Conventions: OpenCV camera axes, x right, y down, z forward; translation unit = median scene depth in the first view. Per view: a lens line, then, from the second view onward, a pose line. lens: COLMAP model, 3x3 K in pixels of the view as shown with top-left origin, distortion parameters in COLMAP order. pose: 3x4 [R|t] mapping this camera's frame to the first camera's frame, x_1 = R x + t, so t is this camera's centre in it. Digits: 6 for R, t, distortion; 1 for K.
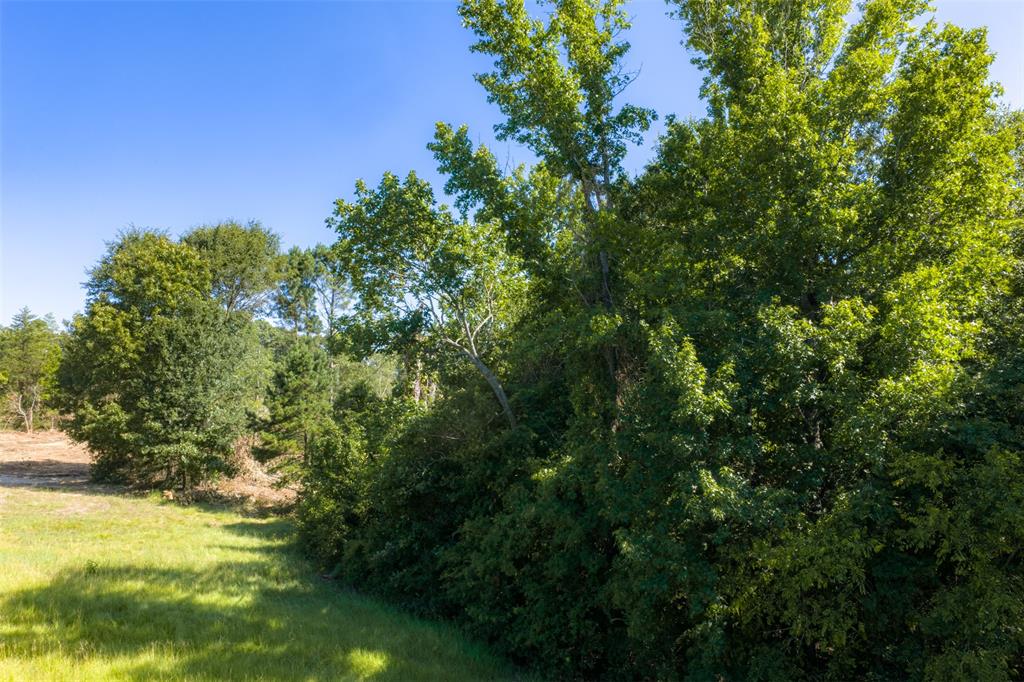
lens RADIAL K [[851.2, 0, 511.0], [0, 851.2, 341.7], [0, 0, 1]] dist [0.015743, -0.019395]
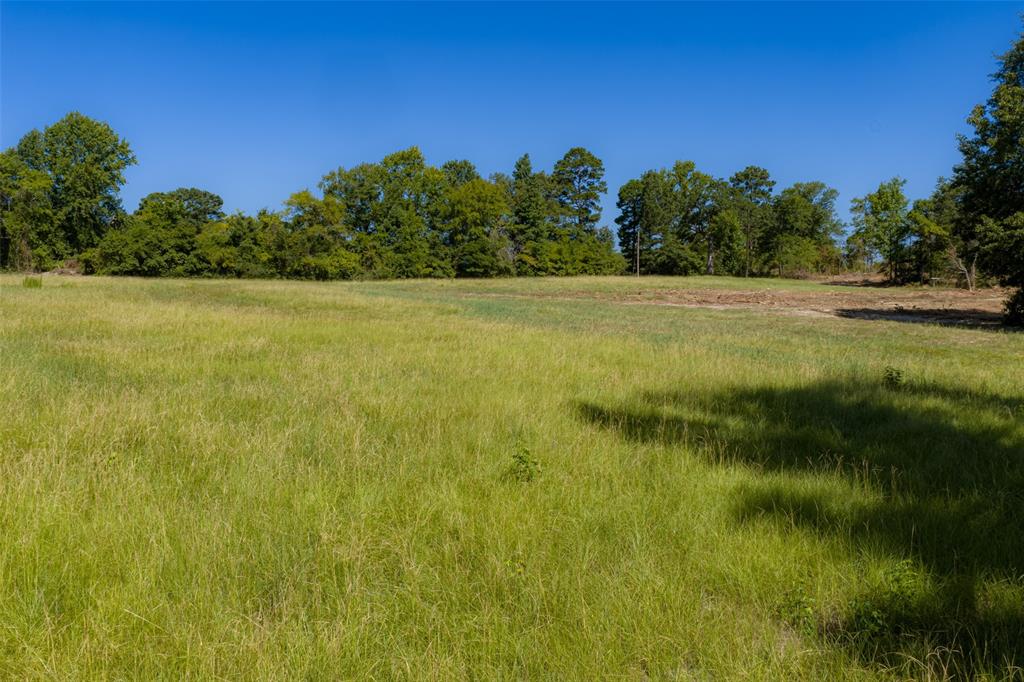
lens RADIAL K [[851.2, 0, 511.7], [0, 851.2, 342.7], [0, 0, 1]] dist [0.015743, -0.019395]
pose [[0.496413, 0.038479, -0.867233, -0.028055], [0.073779, 0.993532, 0.086314, 0.084549], [0.864945, -0.106832, 0.490364, 0.220647]]
